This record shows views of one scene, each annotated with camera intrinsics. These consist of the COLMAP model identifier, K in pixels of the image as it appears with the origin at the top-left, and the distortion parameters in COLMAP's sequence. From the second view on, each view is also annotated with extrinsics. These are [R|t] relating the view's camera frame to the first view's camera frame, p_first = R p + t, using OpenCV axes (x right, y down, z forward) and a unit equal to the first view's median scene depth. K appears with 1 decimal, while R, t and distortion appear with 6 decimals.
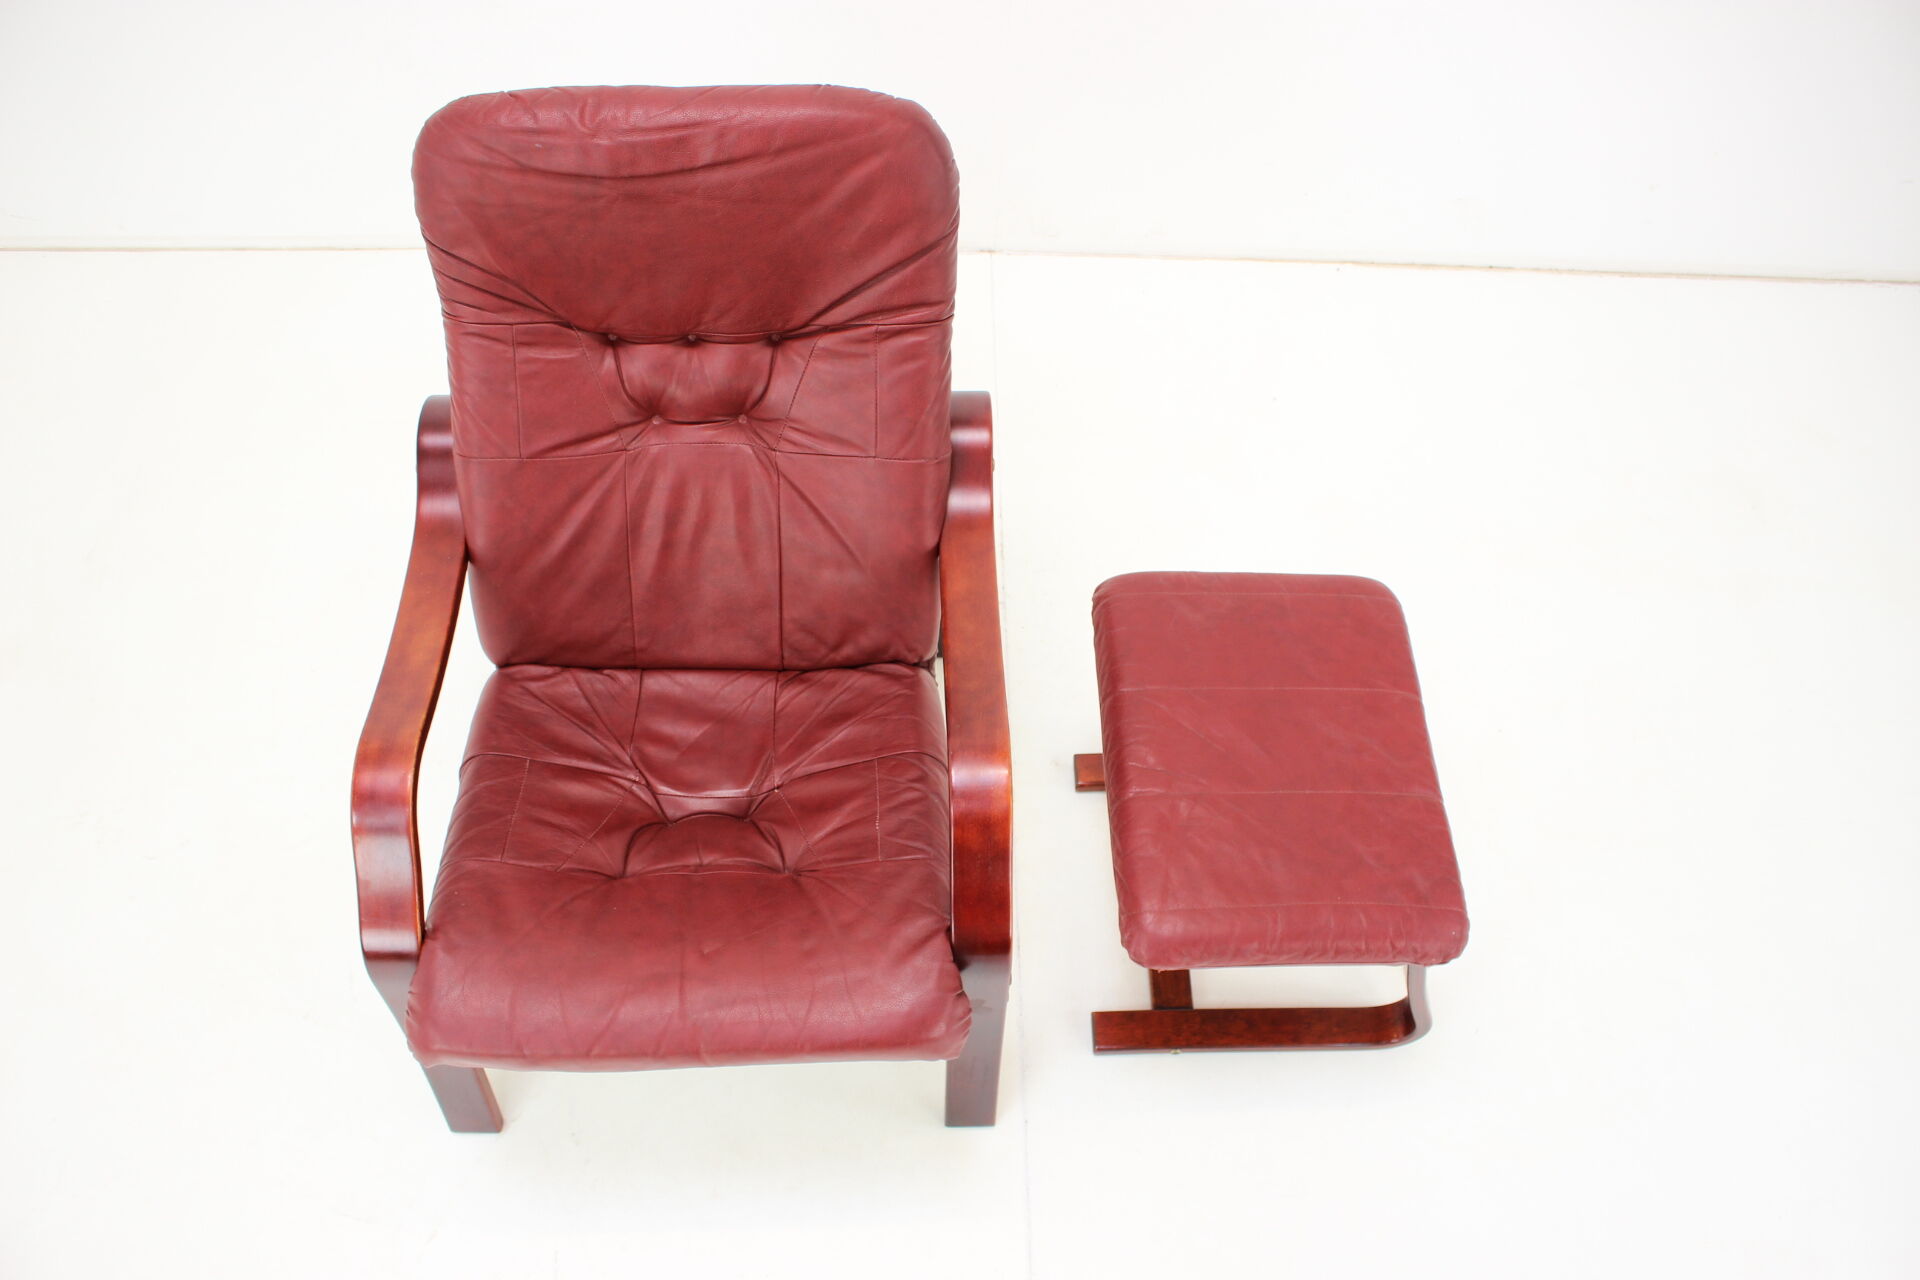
lens RADIAL K [[1541.2, 0, 960.0], [0, 1541.2, 640.0], [0, 0, 1]] dist [-0.124560, 0.000645]
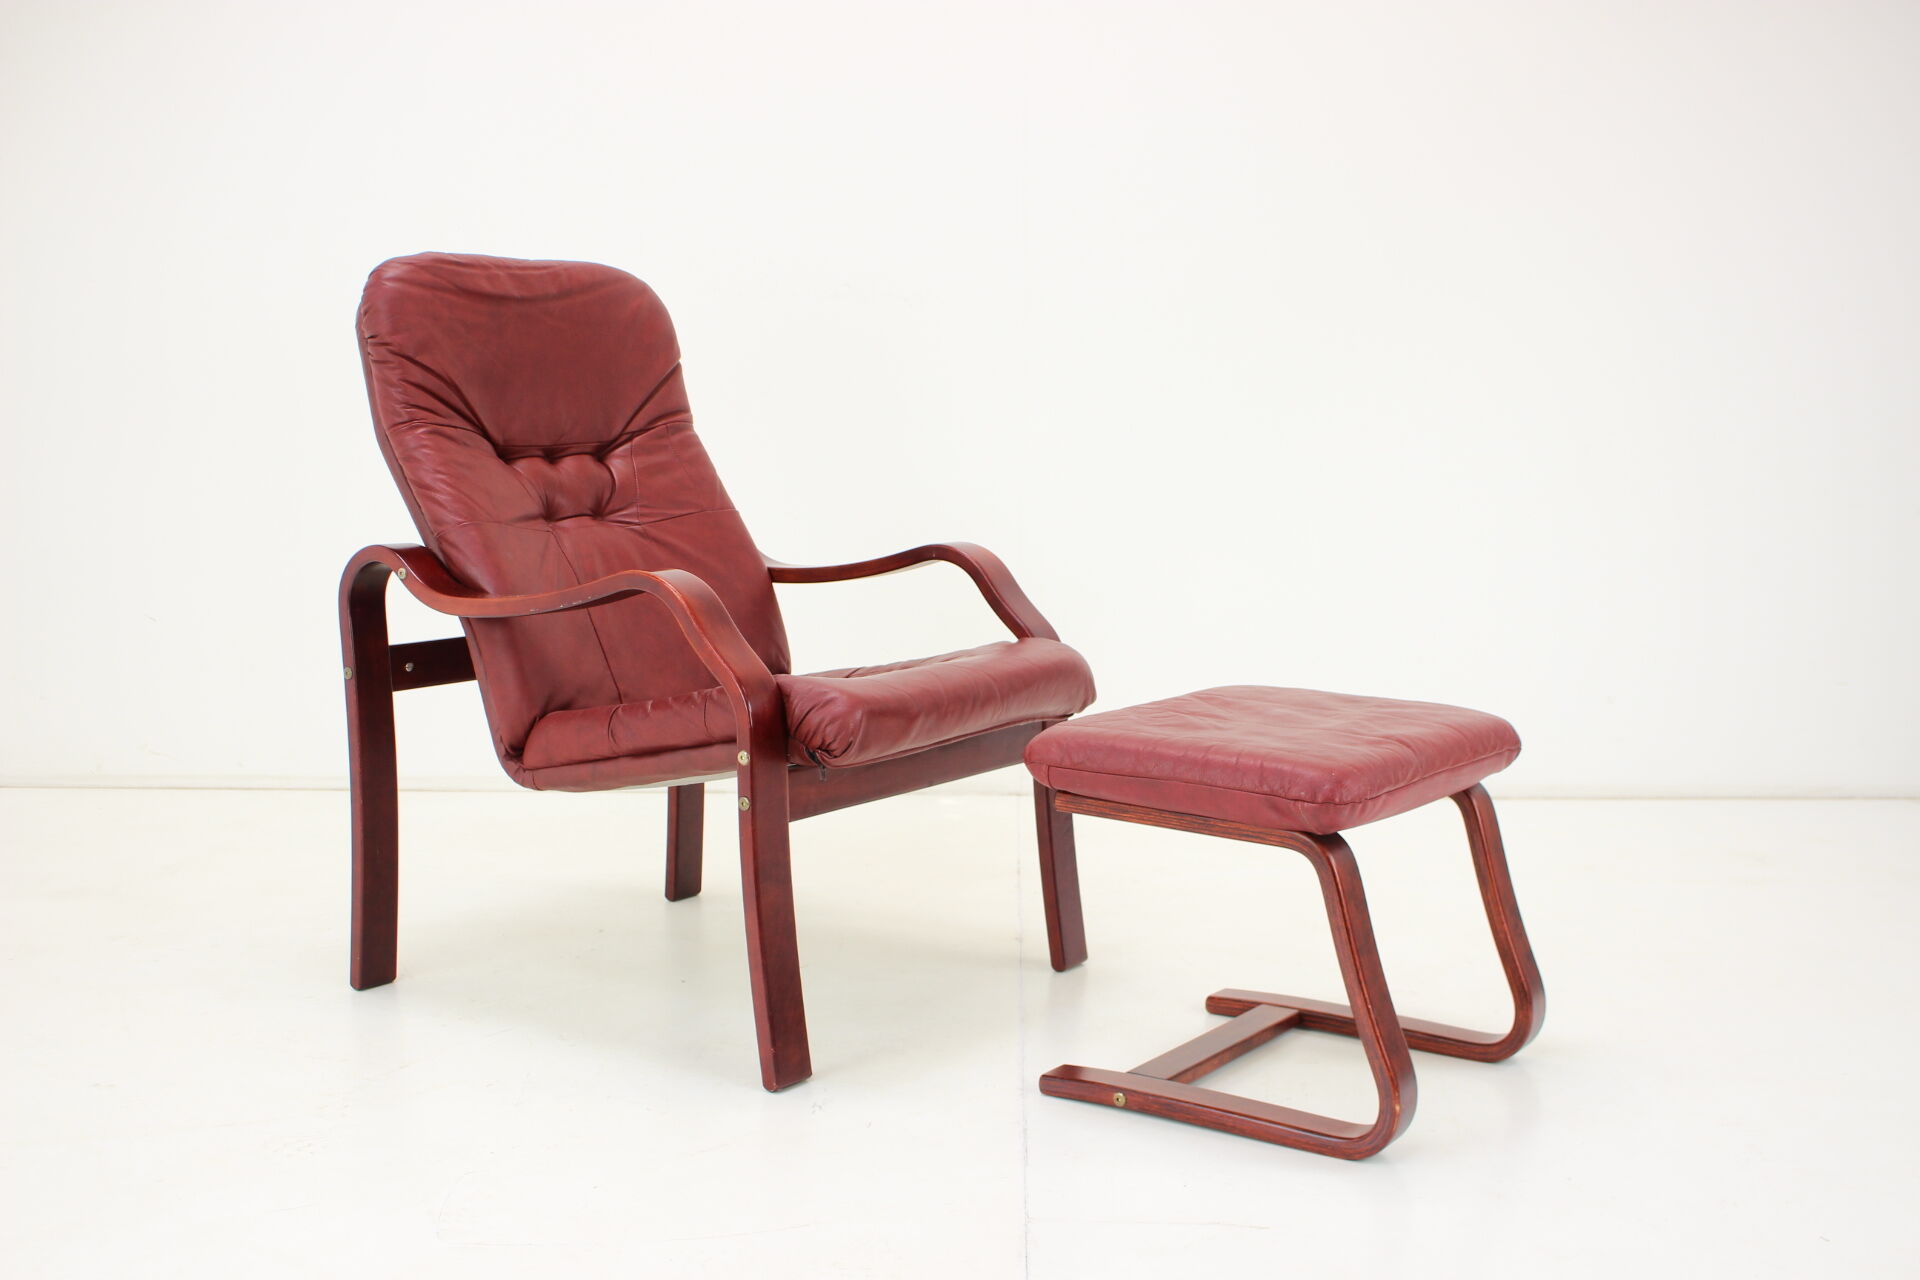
lens RADIAL K [[1665.4, 0, 960.0], [0, 1665.4, 640.0], [0, 0, 1]] dist [-0.132747, -0.001591]
pose [[0.533556, -0.149247, 0.832492, -1.113143], [0.721806, 0.593373, -0.356237, 0.593161], [-0.440811, 0.790970, 0.424325, 0.395803]]
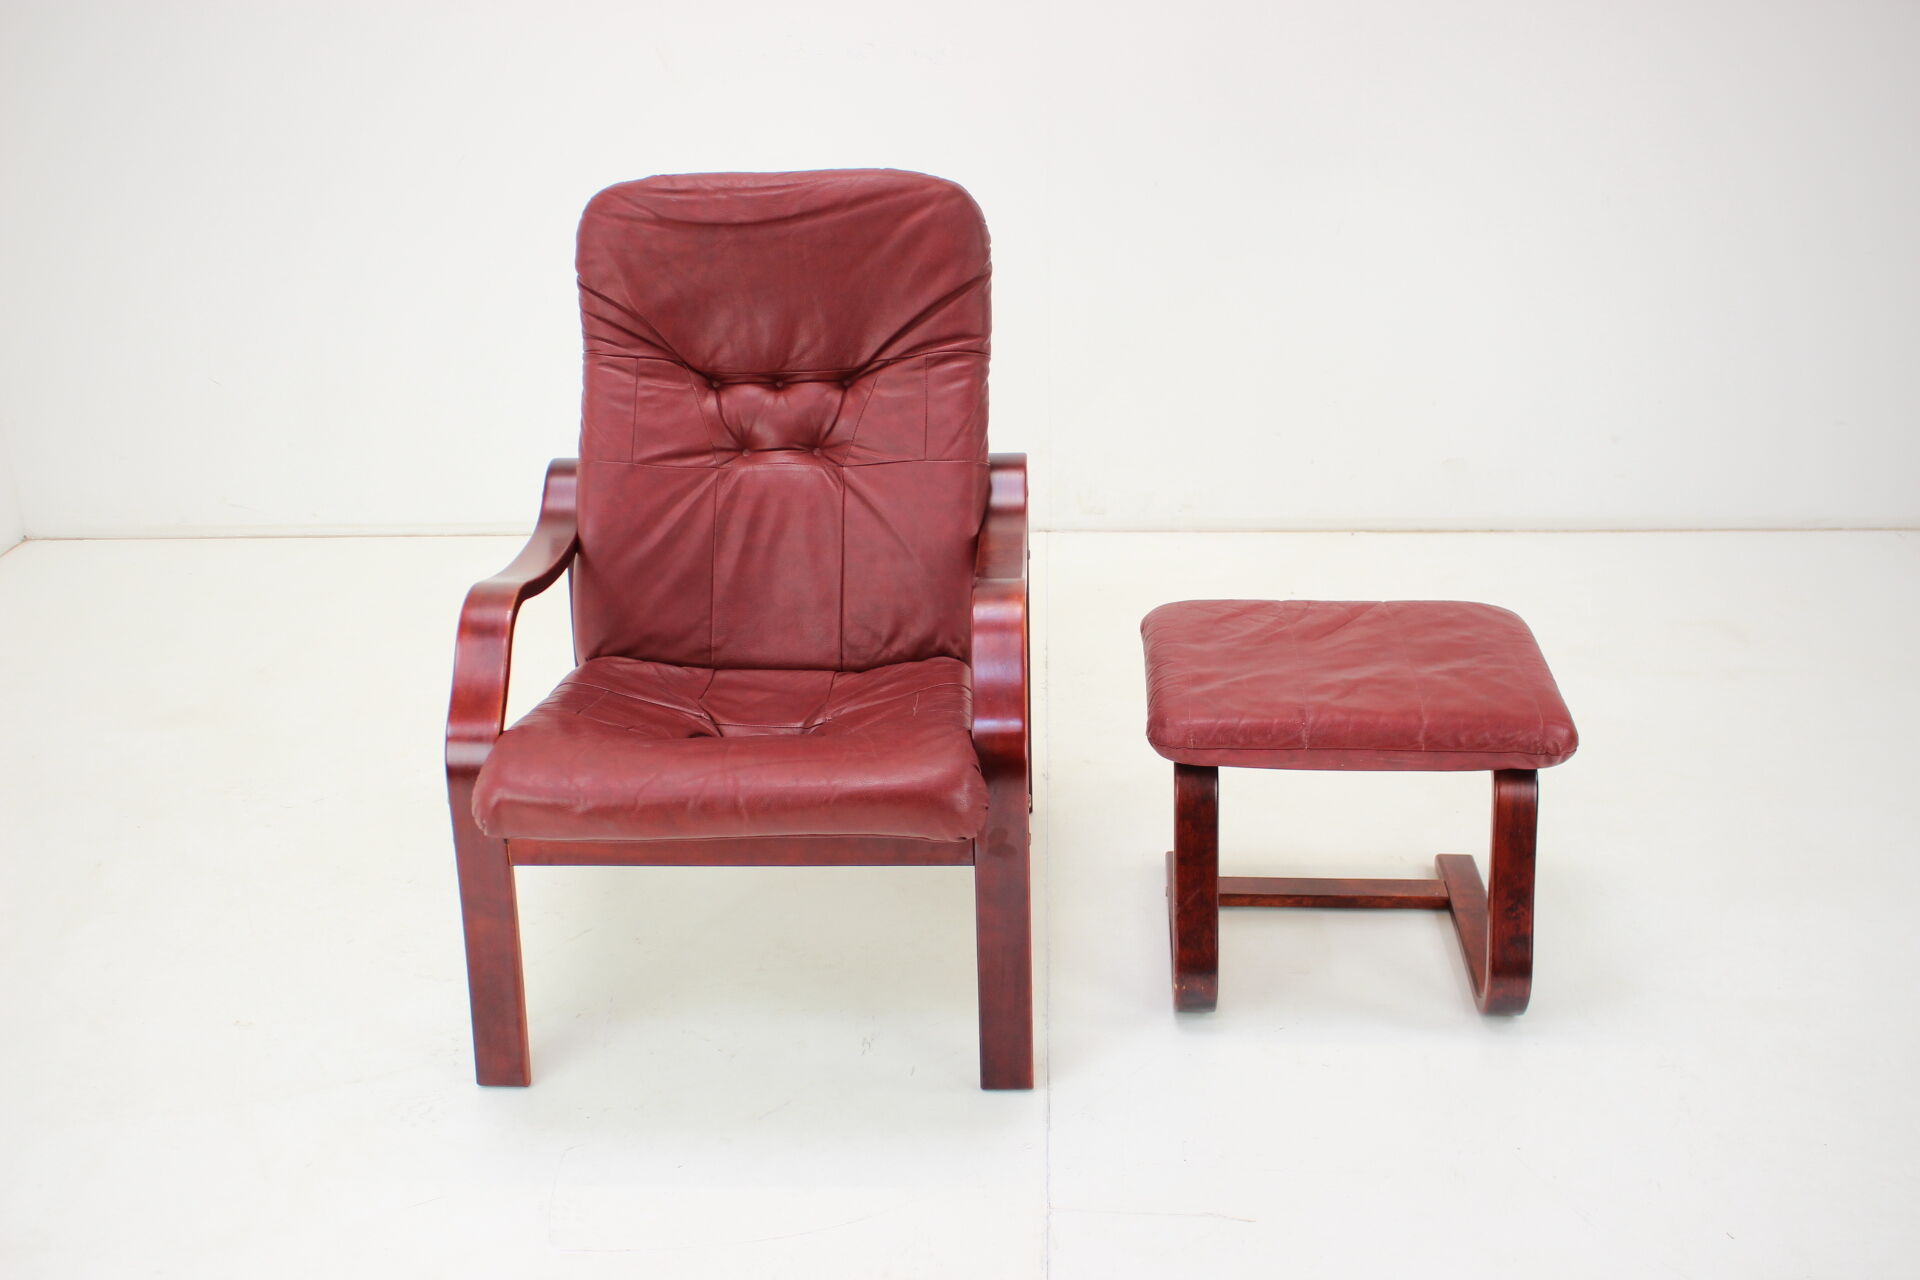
lens RADIAL K [[1665.4, 0, 960.0], [0, 1665.4, 640.0], [0, 0, 1]] dist [-0.132747, -0.001591]
pose [[0.997437, -0.022797, -0.067819, 0.055948], [-0.014537, 0.863539, -0.504072, 0.646388], [0.070055, 0.503766, 0.860995, -0.040986]]
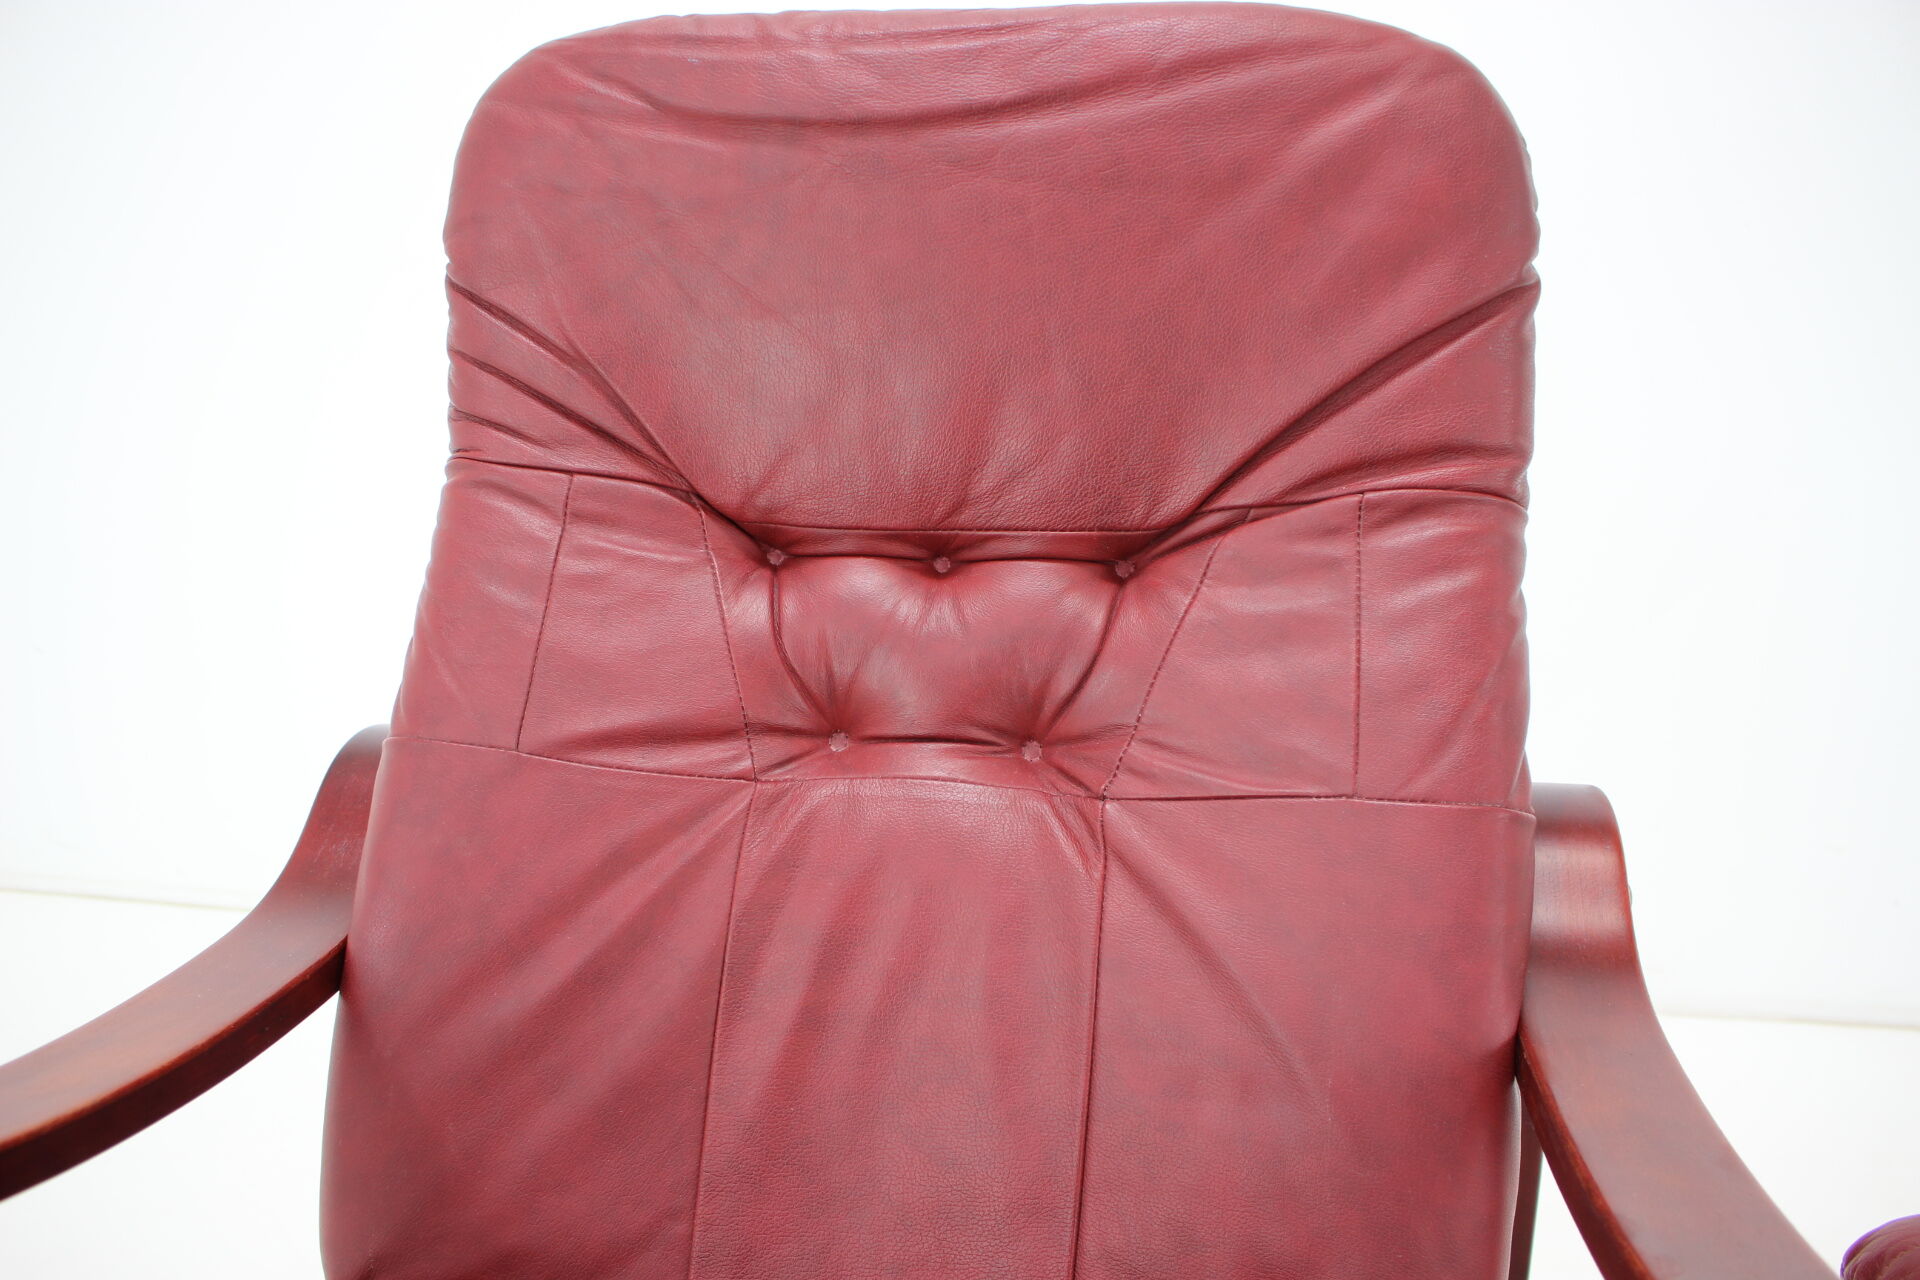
lens RADIAL K [[1541.2, 0, 960.0], [0, 1541.2, 640.0], [0, 0, 1]] dist [-0.124560, 0.000645]
pose [[0.981742, 0.014867, -0.189635, -0.080187], [-0.134511, 0.759163, -0.636850, 0.114985], [0.134496, 0.650731, 0.747302, 0.656124]]
